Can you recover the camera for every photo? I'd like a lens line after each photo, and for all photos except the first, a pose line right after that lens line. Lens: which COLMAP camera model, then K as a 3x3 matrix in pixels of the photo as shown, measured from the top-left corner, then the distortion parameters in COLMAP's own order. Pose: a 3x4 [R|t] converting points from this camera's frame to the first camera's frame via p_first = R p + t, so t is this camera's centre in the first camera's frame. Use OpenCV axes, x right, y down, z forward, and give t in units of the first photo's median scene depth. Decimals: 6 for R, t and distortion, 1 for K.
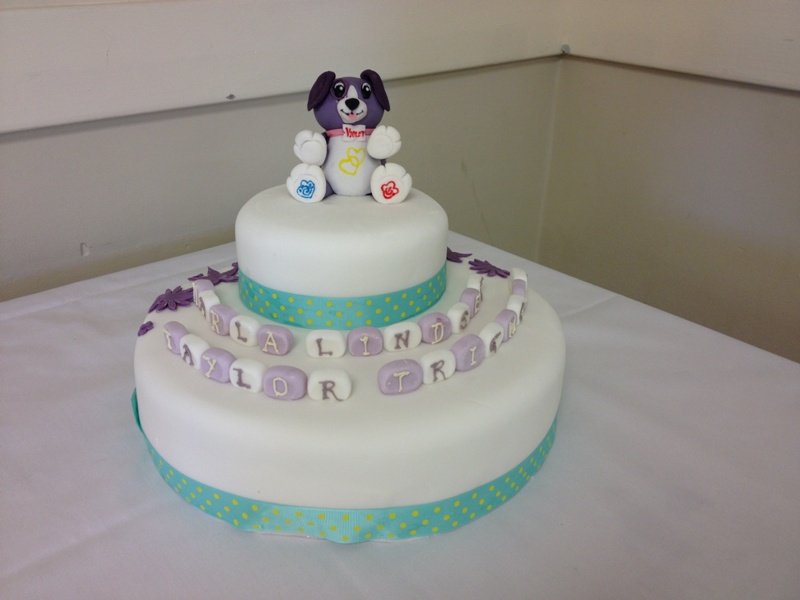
lens RADIAL K [[766.7, 0, 396.3], [0, 766.7, 298.1], [0, 0, 1]] dist [0.163022, -0.350241]
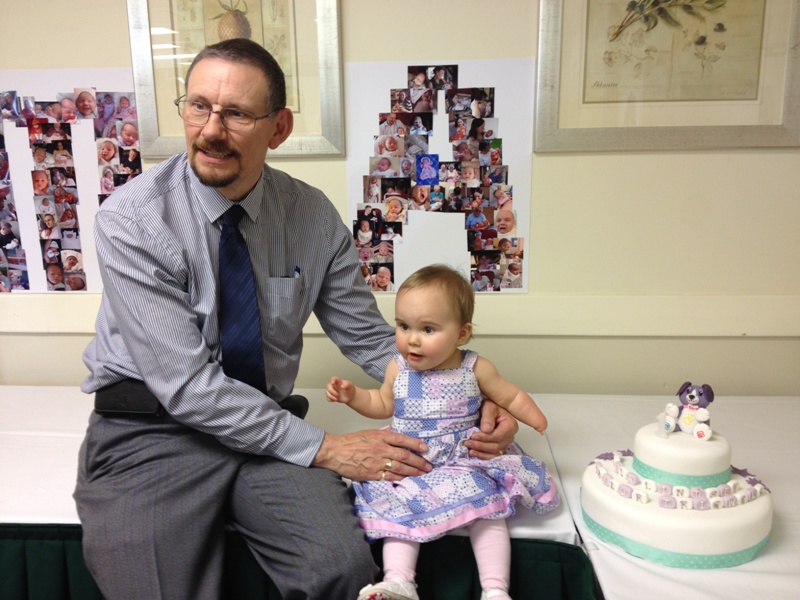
lens RADIAL K [[766.7, 0, 396.3], [0, 766.7, 298.1], [0, 0, 1]] dist [0.163022, -0.350241]
pose [[0.762680, 0.127289, -0.634127, 0.751972], [-0.268935, 0.954078, -0.131941, 0.029434], [0.588212, 0.271167, 0.761889, -1.518766]]
